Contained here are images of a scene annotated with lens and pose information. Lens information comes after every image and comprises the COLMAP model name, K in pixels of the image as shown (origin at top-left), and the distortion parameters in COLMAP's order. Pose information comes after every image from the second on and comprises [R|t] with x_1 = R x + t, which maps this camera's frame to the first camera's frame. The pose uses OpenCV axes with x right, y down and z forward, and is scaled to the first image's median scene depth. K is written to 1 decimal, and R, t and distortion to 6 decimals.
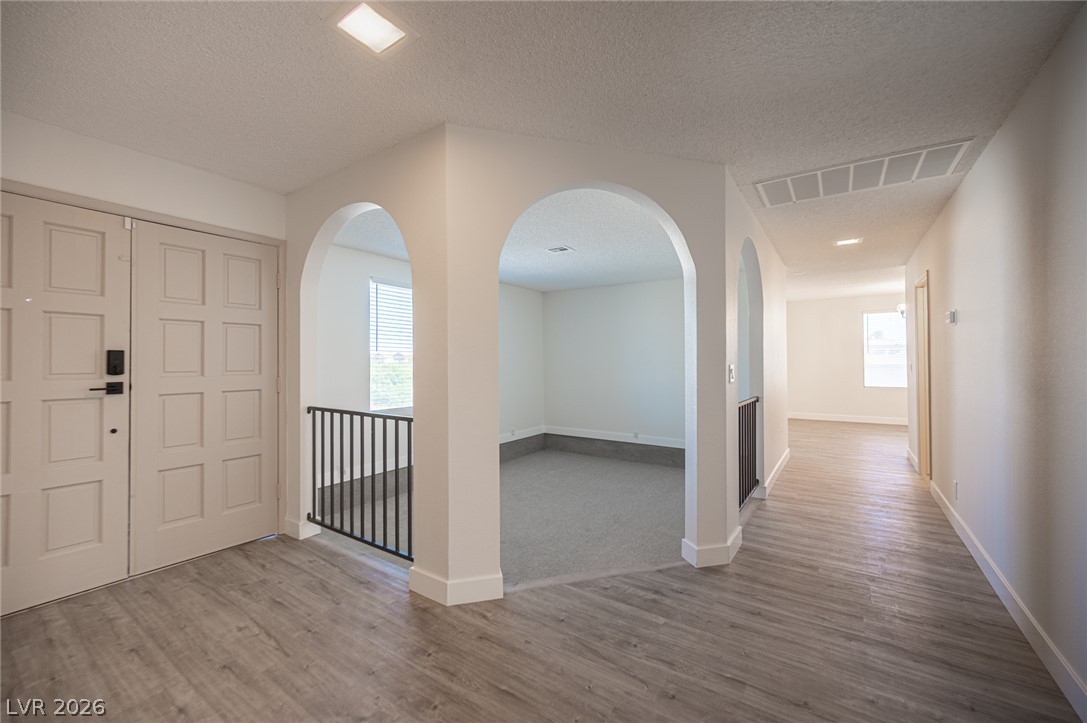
lens RADIAL K [[435.1, 0, 538.8], [0, 435.1, 358.6], [0, 0, 1]] dist [0.000016, -0.000396]
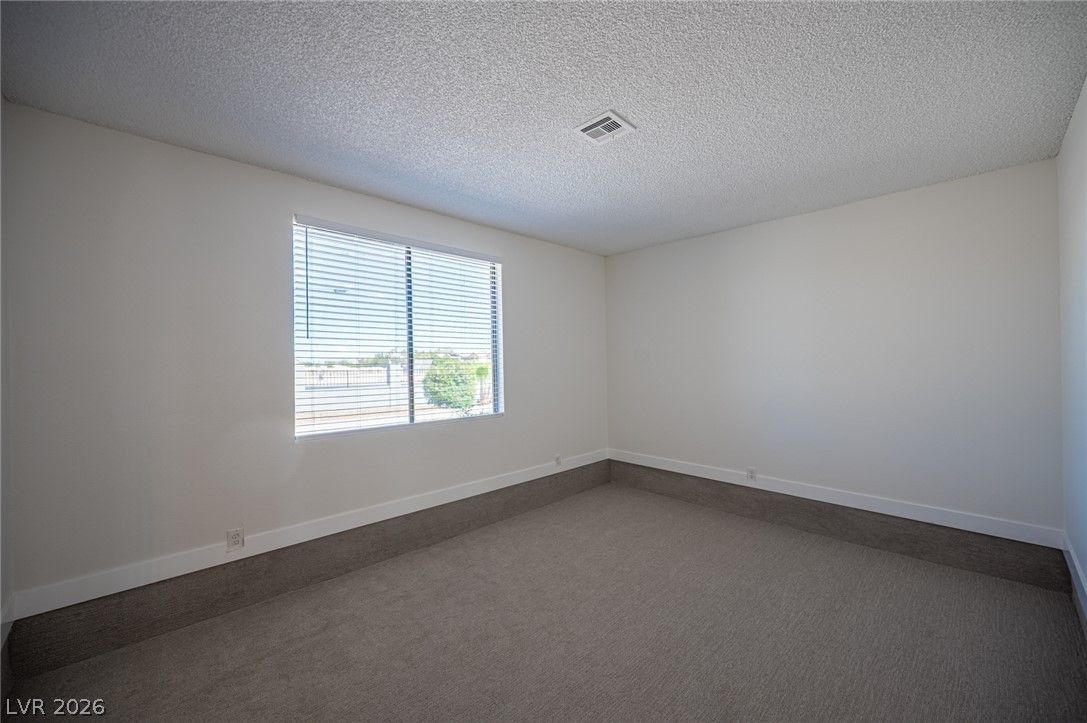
lens RADIAL K [[434.2, 0, 544.0], [0, 434.2, 358.7], [0, 0, 1]] dist [0.000210, 0.000134]
pose [[0.981914, -0.001500, -0.189324, 0.048237], [0.001461, 0.999999, -0.000341, 0.010286], [0.189324, 0.000059, 0.981915, 0.323762]]
